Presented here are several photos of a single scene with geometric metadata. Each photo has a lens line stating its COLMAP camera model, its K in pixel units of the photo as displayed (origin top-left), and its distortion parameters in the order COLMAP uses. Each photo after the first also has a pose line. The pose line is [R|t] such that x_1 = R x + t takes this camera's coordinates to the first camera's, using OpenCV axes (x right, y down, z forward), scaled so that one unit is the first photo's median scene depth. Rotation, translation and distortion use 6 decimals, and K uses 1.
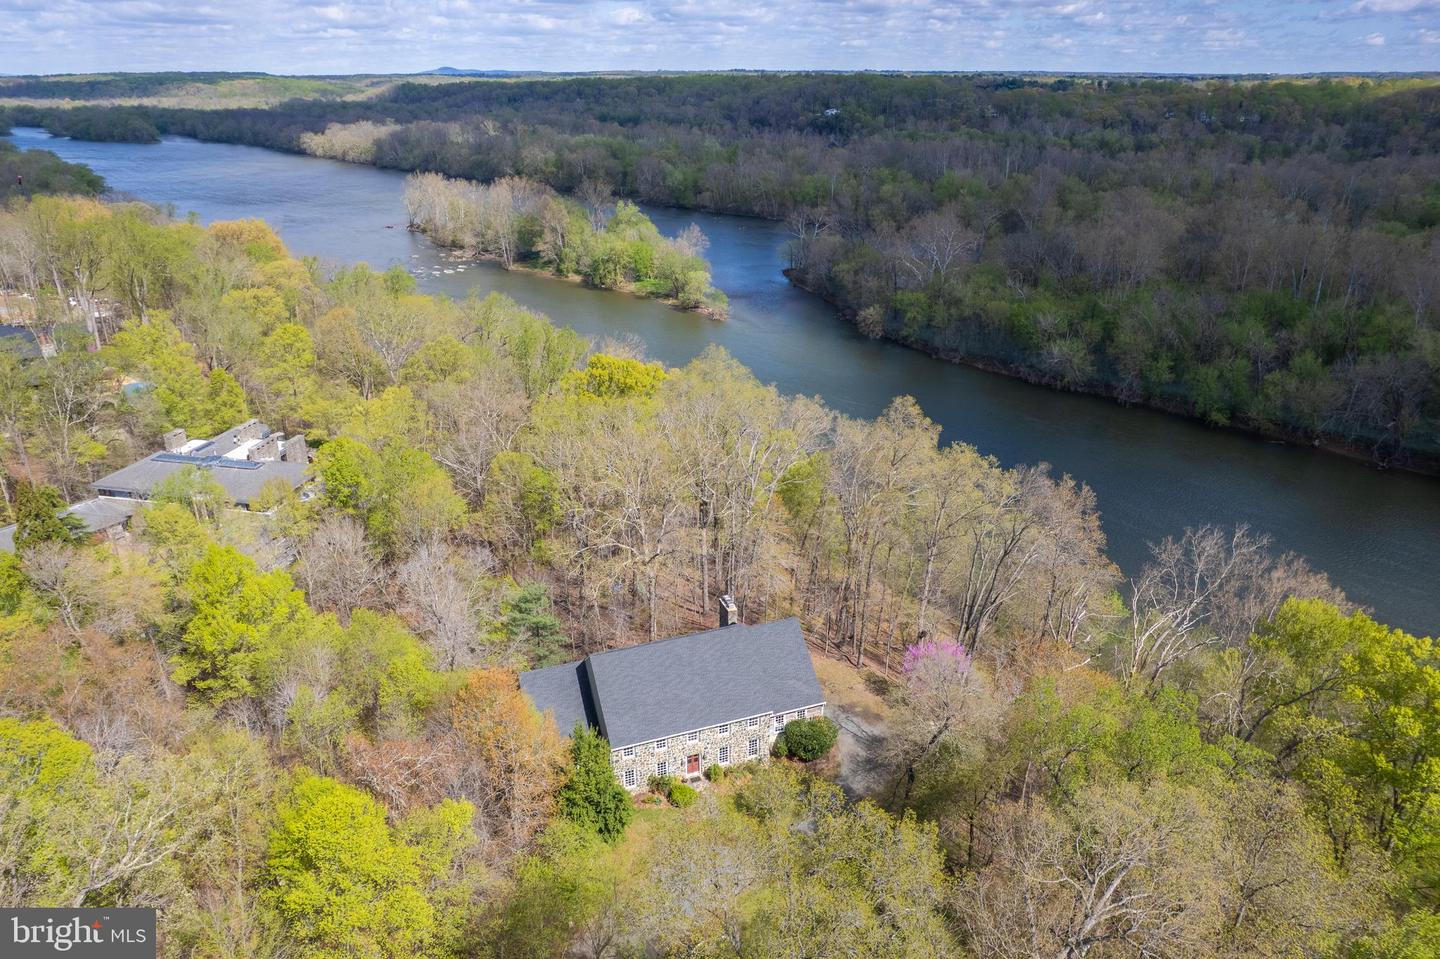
lens RADIAL K [[961.8, 0, 720.0], [0, 961.8, 479.5], [0, 0, 1]] dist [-0.078380, 0.067130]
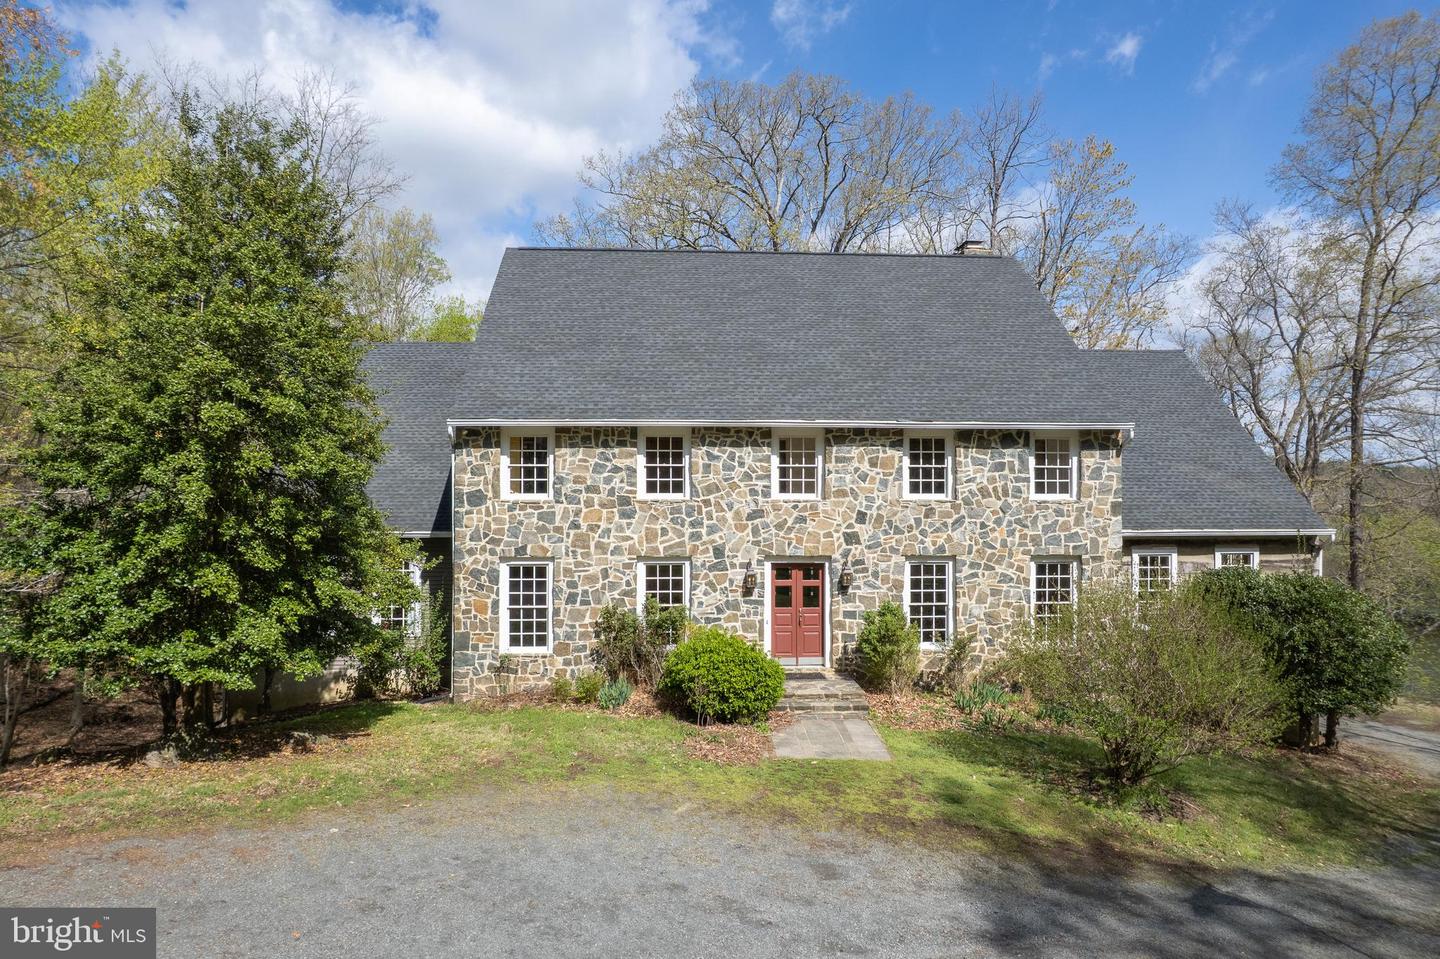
lens RADIAL K [[922.2, 0, 720.7], [0, 922.2, 478.4], [0, 0, 1]] dist [-0.081586, 0.073046]
pose [[0.954063, -0.002410, -0.299595, 0.008665], [-0.120057, 0.913096, -0.389669, 0.130926], [0.274499, 0.407737, 0.870862, 0.280909]]
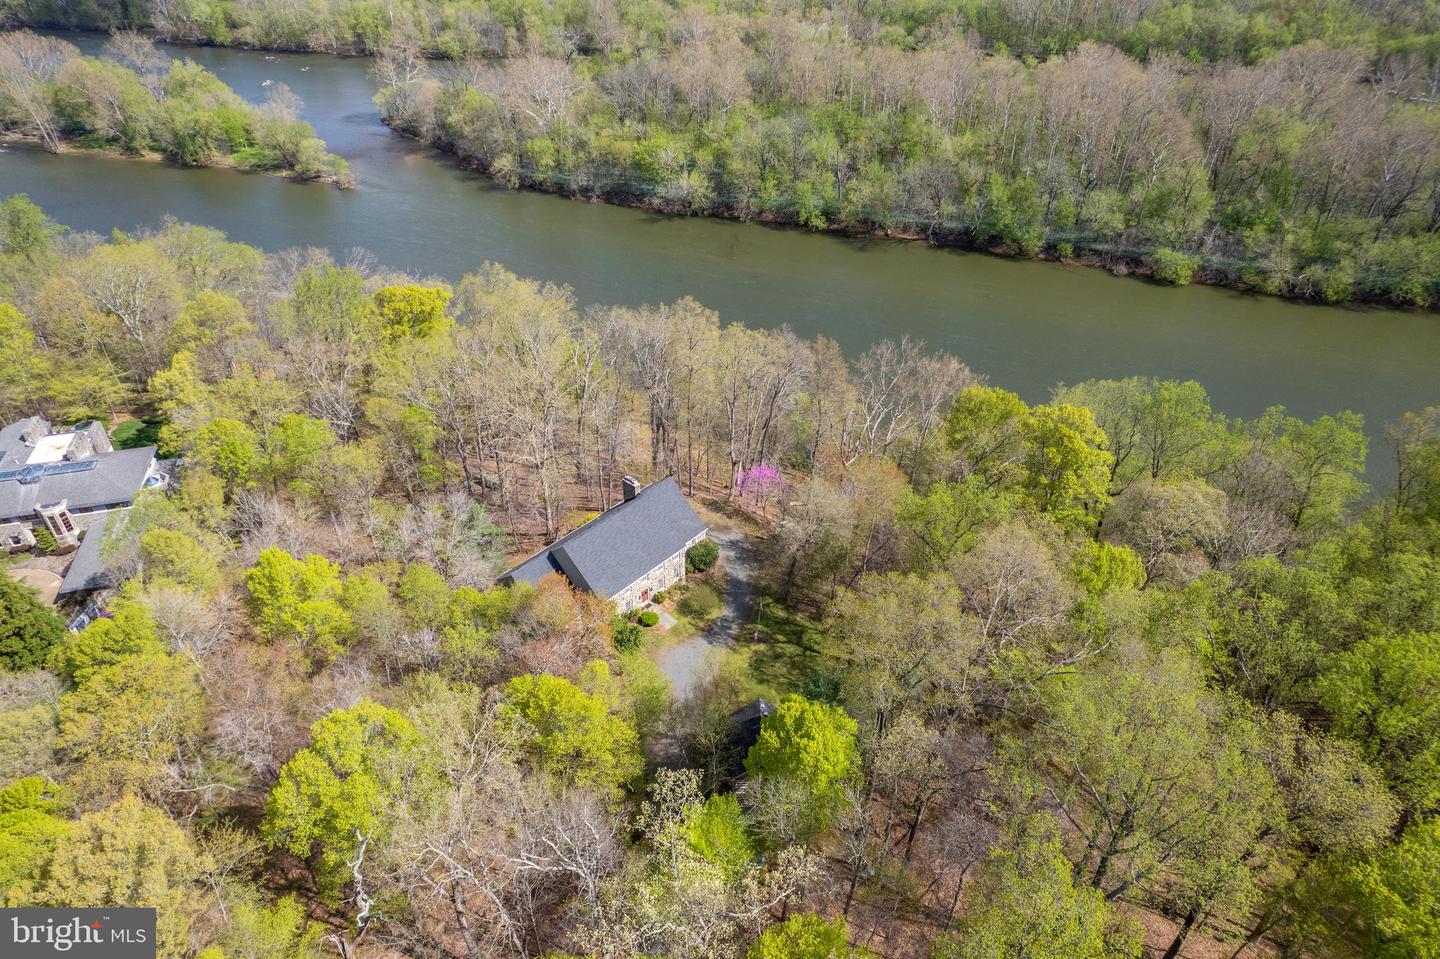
lens RADIAL K [[933.1, 0, 720.0], [0, 933.1, 479.5], [0, 0, 1]] dist [-0.078032, 0.071016]
pose [[0.886413, -0.262322, 0.381390, -0.150159], [0.174319, 0.952439, 0.249946, -0.071653], [-0.428817, -0.155071, 0.889982, -0.095305]]
